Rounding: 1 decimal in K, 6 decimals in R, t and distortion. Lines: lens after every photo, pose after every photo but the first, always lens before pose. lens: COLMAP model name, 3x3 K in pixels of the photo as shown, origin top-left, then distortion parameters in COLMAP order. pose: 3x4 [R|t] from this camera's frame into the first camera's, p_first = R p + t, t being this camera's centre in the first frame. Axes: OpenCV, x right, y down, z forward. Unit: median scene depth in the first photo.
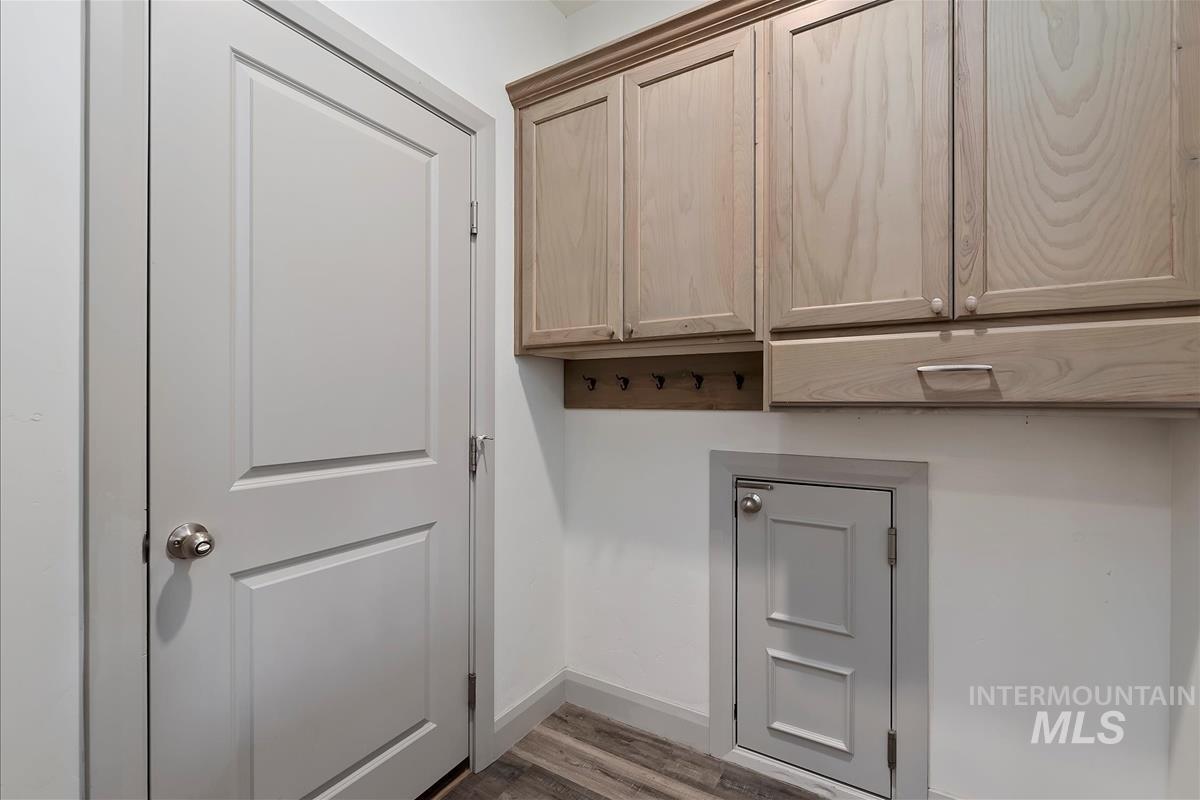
lens RADIAL K [[527.3, 0, 598.8], [0, 527.3, 399.0], [0, 0, 1]] dist [-0.000055, -0.000098]
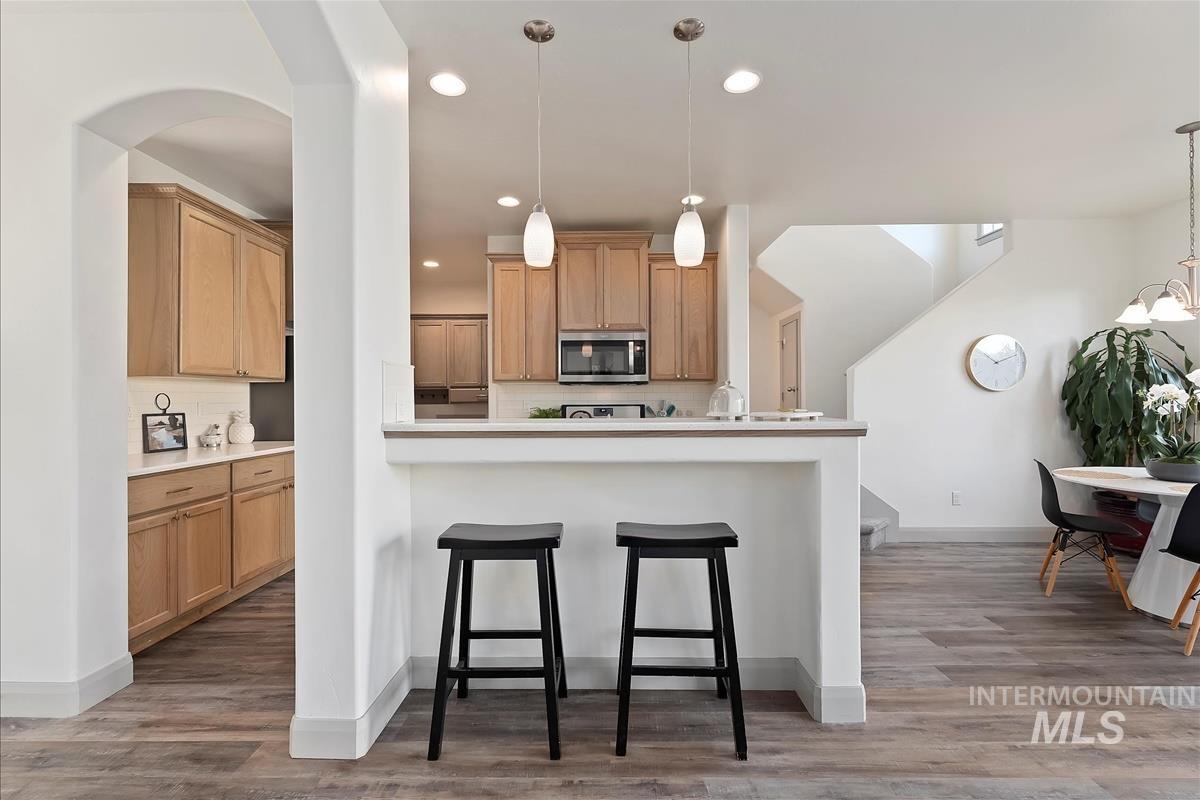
lens RADIAL K [[518.8, 0, 602.3], [0, 518.8, 397.8], [0, 0, 1]] dist [-0.000097, -0.000349]
pose [[0.856466, -0.002932, 0.516195, -0.785536], [0.004120, 0.999991, -0.001156, -0.015935], [-0.516187, 0.003117, 0.856470, -3.200095]]
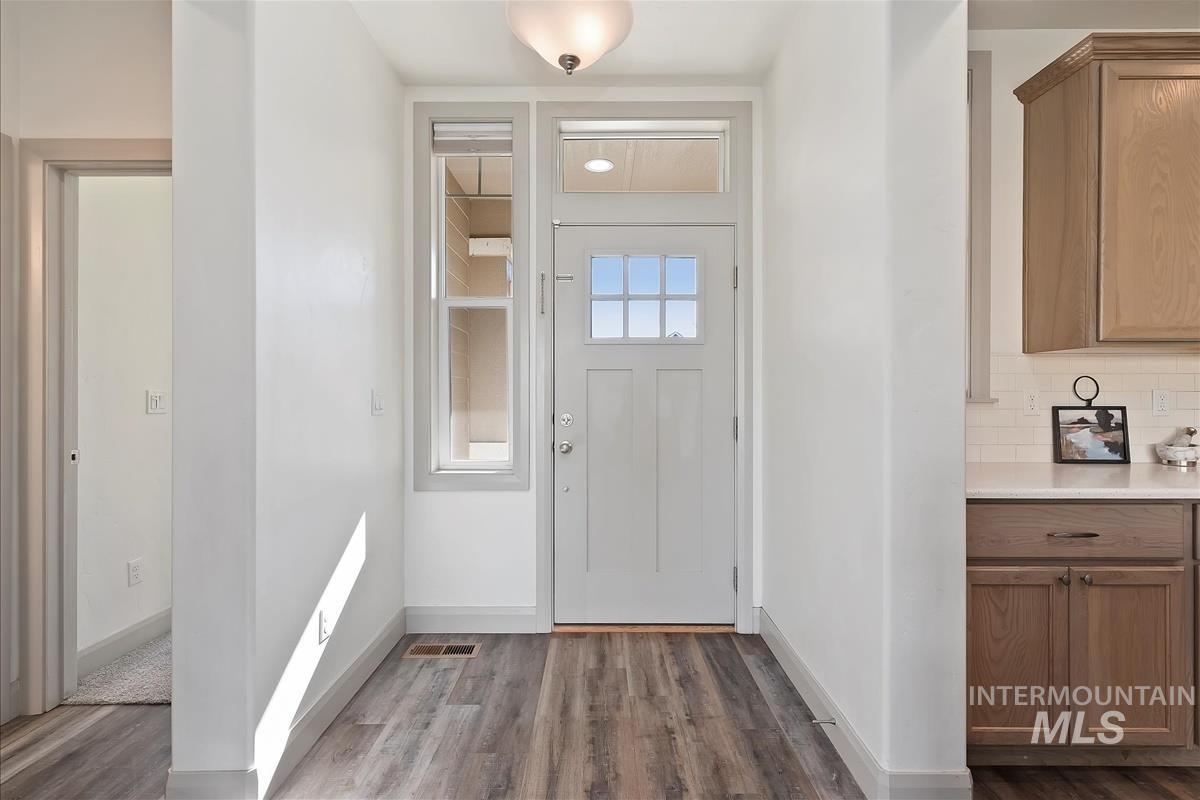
lens RADIAL K [[518.8, 0, 602.3], [0, 518.8, 397.8], [0, 0, 1]] dist [-0.000097, -0.000349]
pose [[0.524853, 0.000346, -0.851193, -0.719355], [0.000661, 0.999999, 0.000814, 0.013118], [0.851193, -0.000990, 0.524853, -2.318648]]
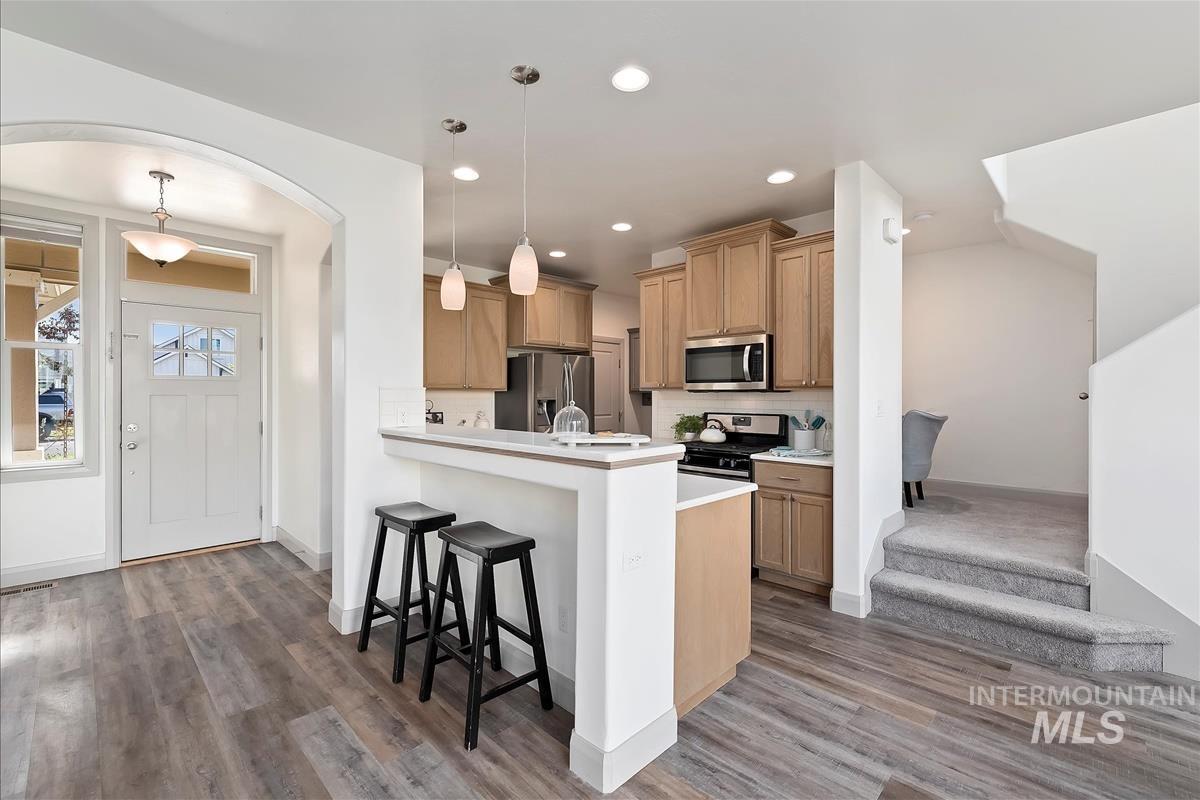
lens RADIAL K [[521.2, 0, 605.3], [0, 521.2, 395.3], [0, 0, 1]] dist [0.000637, 0.000192]
pose [[0.973453, 0.001057, -0.228886, 0.697578], [-0.000253, 0.999994, 0.003544, -0.087429], [0.228888, -0.003393, 0.973447, -3.539461]]
